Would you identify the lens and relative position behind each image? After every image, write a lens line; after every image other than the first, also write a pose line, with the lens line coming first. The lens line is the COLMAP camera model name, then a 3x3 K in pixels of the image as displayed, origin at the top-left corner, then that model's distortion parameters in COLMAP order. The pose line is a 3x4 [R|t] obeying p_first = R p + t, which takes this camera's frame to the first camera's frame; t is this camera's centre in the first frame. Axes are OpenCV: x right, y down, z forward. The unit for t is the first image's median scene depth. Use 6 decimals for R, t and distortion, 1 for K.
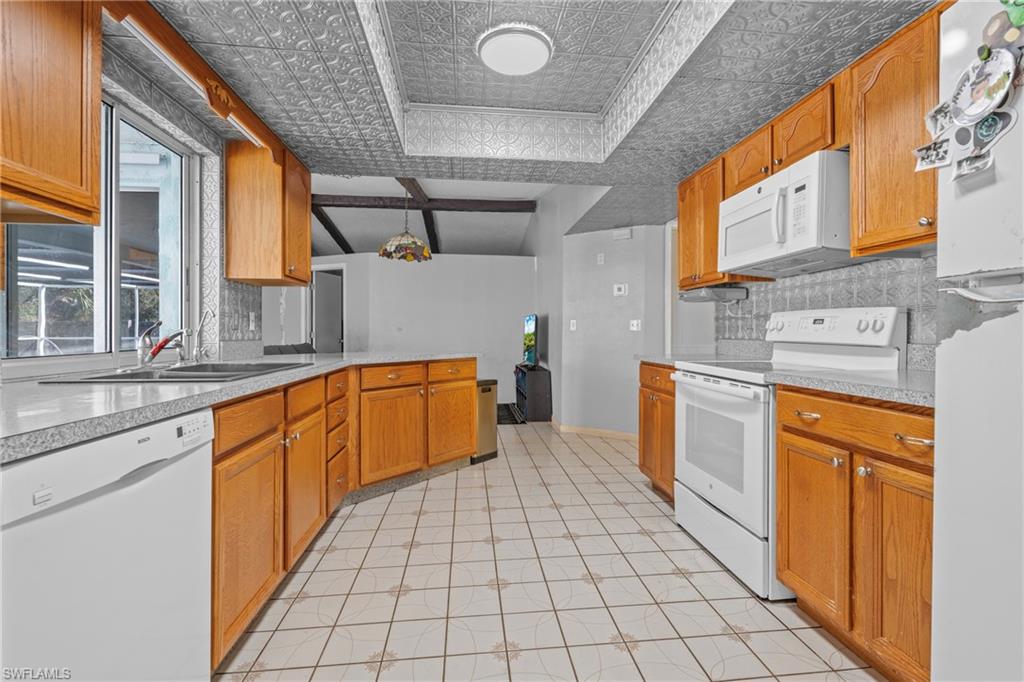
lens RADIAL K [[438.5, 0, 512.0], [0, 438.5, 341.0], [0, 0, 1]] dist [-0.000581, -0.000103]
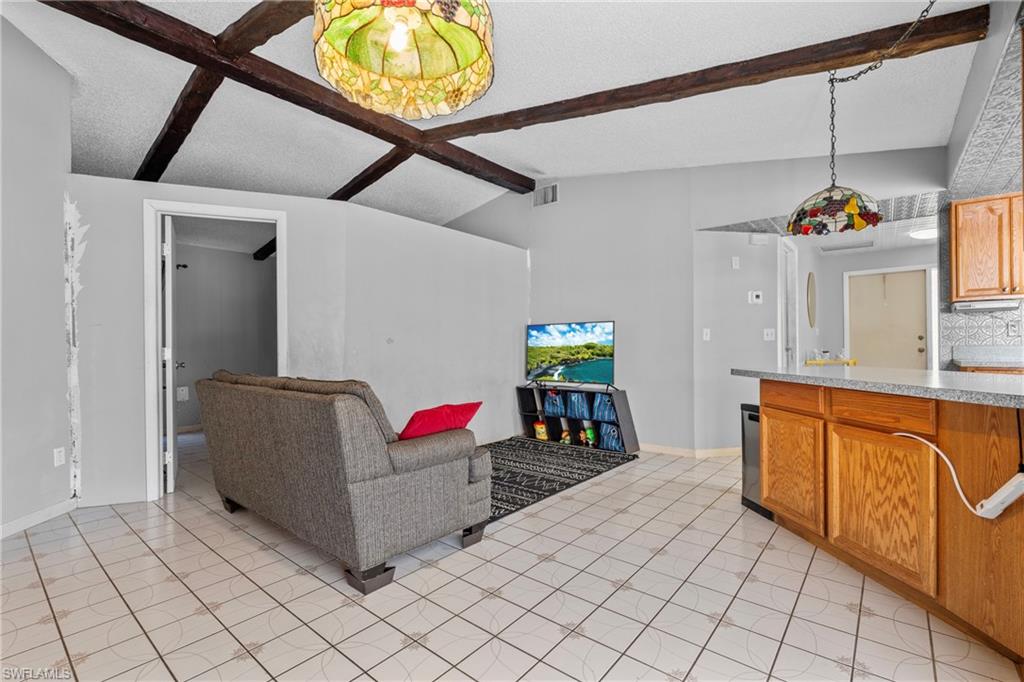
lens RADIAL K [[458.2, 0, 512.0], [0, 458.2, 341.0], [0, 0, 1]] dist [0.000174, -0.000209]
pose [[0.720690, -0.002686, 0.693253, -1.142361], [0.025658, 0.999411, -0.022802, -0.016842], [-0.692783, 0.034221, 0.720334, 0.892992]]
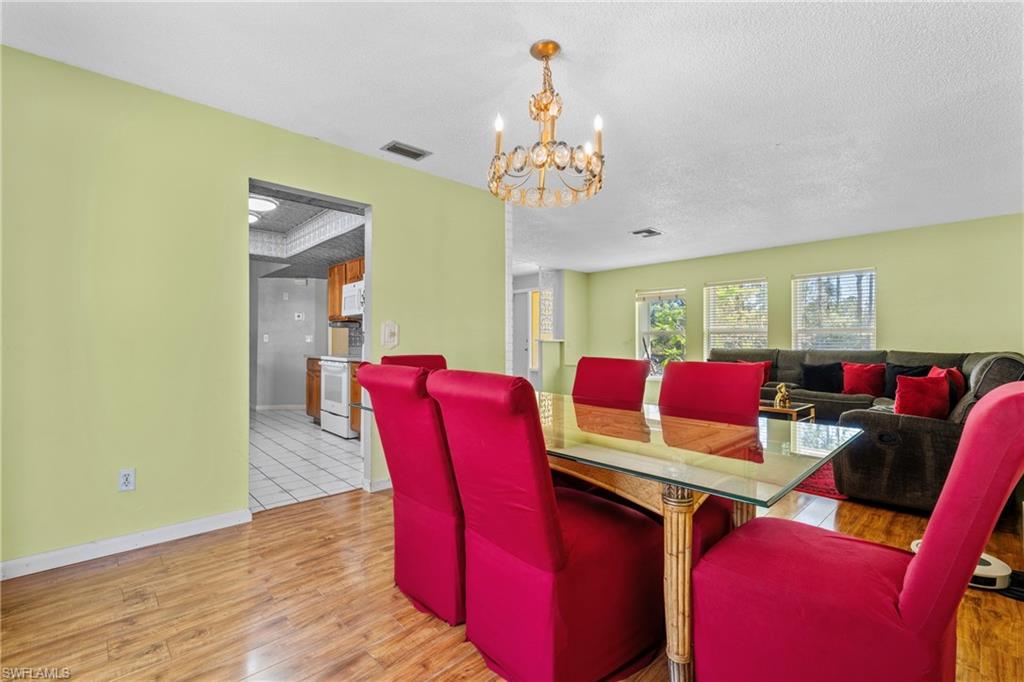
lens RADIAL K [[458.2, 0, 512.0], [0, 458.2, 341.0], [0, 0, 1]] dist [0.000174, -0.000209]
pose [[0.797533, 0.001054, 0.603274, -0.198449], [0.011892, 0.999777, -0.017467, 0.016117], [-0.603158, 0.021105, 0.797343, -1.108144]]
